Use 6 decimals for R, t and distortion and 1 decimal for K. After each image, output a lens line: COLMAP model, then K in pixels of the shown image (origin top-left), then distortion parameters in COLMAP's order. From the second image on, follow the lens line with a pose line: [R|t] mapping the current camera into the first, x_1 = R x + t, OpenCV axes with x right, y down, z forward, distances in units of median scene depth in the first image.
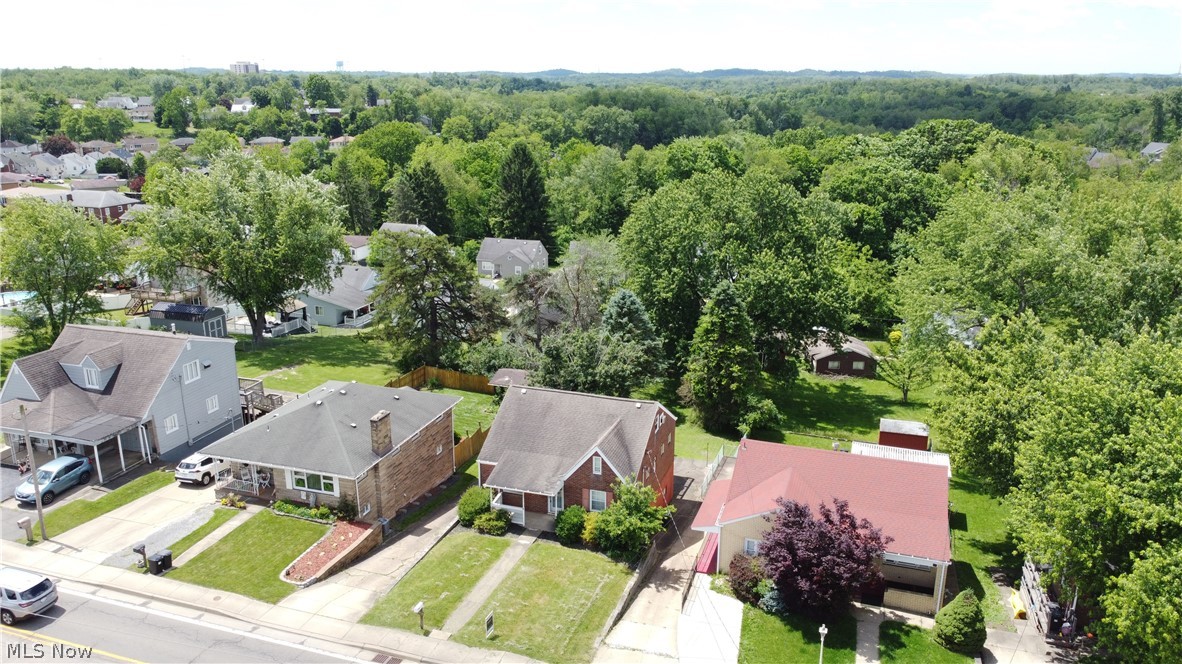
lens RADIAL K [[894.1, 0, 588.8], [0, 894.1, 337.2], [0, 0, 1]] dist [0.007604, -0.008400]
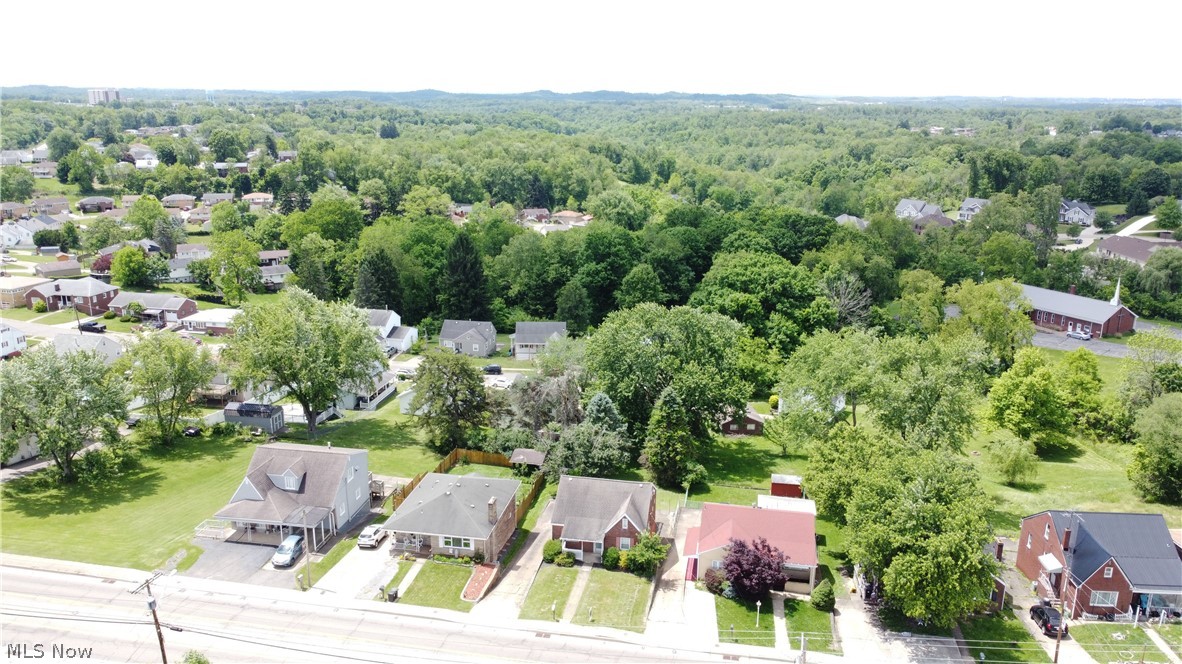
lens RADIAL K [[894.1, 0, 588.8], [0, 894.1, 337.2], [0, 0, 1]] dist [0.007604, -0.008400]
pose [[0.989955, -0.030411, 0.138076, -0.191165], [0.033026, 0.999315, -0.016686, -0.128829], [-0.137474, 0.021079, 0.990281, -0.487808]]
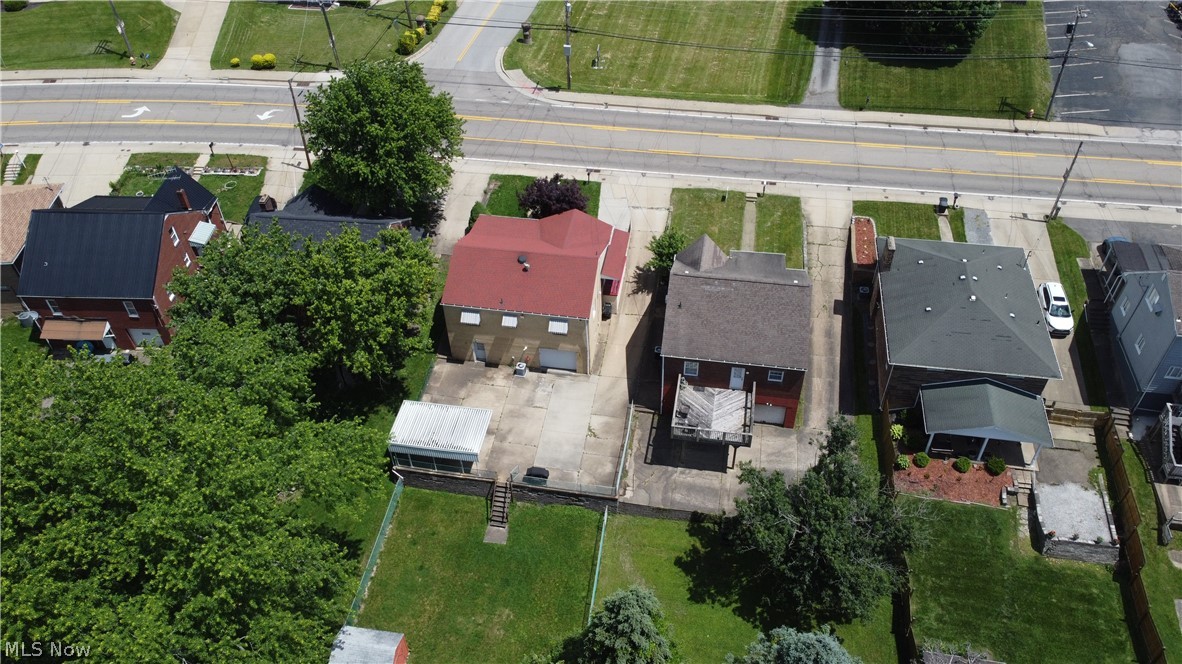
lens RADIAL K [[900.7, 0, 586.8], [0, 900.7, 334.8], [0, 0, 1]] dist [0.001883, -0.002766]
pose [[-0.987838, 0.121304, -0.097266, 0.216136], [-0.023131, 0.503956, 0.863420, -0.623528], [0.153754, 0.855169, -0.495021, 1.141066]]
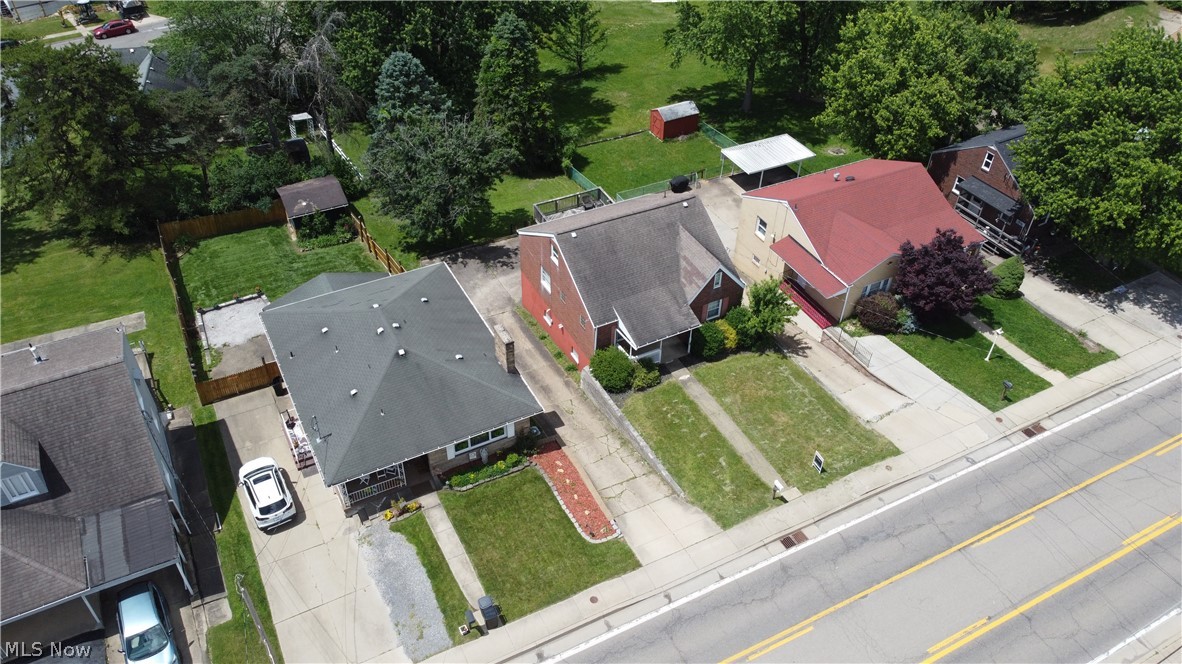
lens RADIAL K [[894.1, 0, 588.8], [0, 894.1, 337.2], [0, 0, 1]] dist [0.007604, -0.008400]
pose [[0.696748, -0.463683, 0.547303, -0.444007], [0.186211, 0.853749, 0.486250, -0.211892], [-0.692725, -0.236880, 0.681191, 0.251661]]
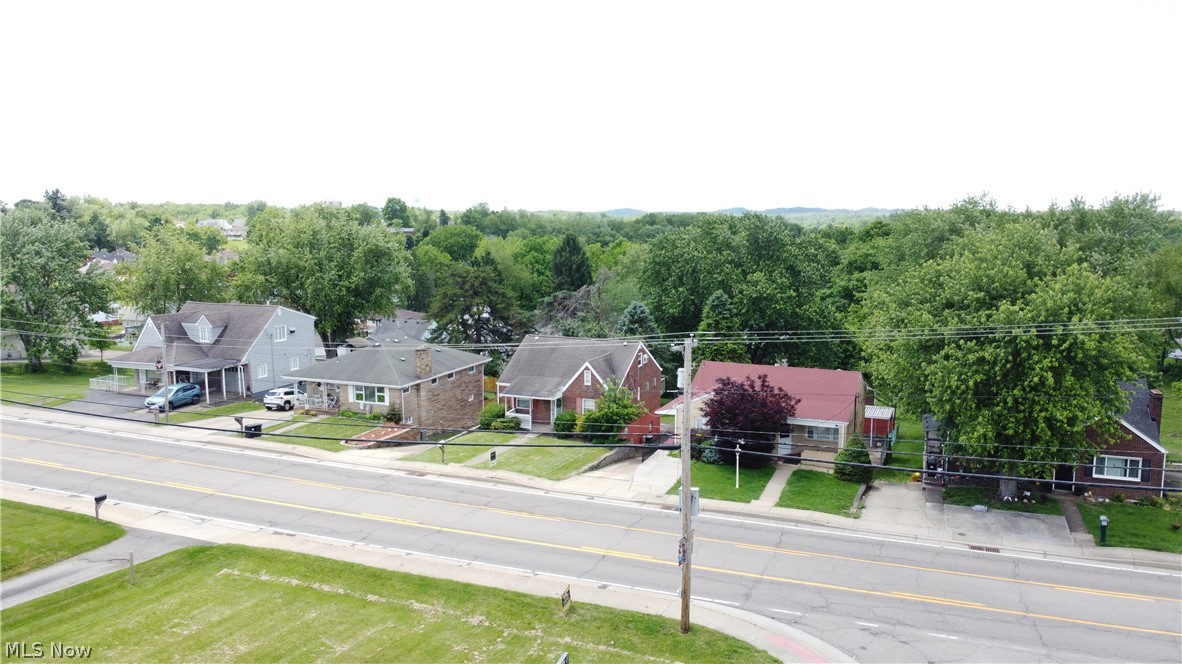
lens RADIAL K [[894.1, 0, 588.8], [0, 894.1, 337.2], [0, 0, 1]] dist [0.007604, -0.008400]
pose [[0.997350, 0.008008, -0.072310, 0.066629], [-0.018663, 0.988826, -0.147905, 0.178119], [0.070318, 0.148862, 0.986355, -0.174269]]
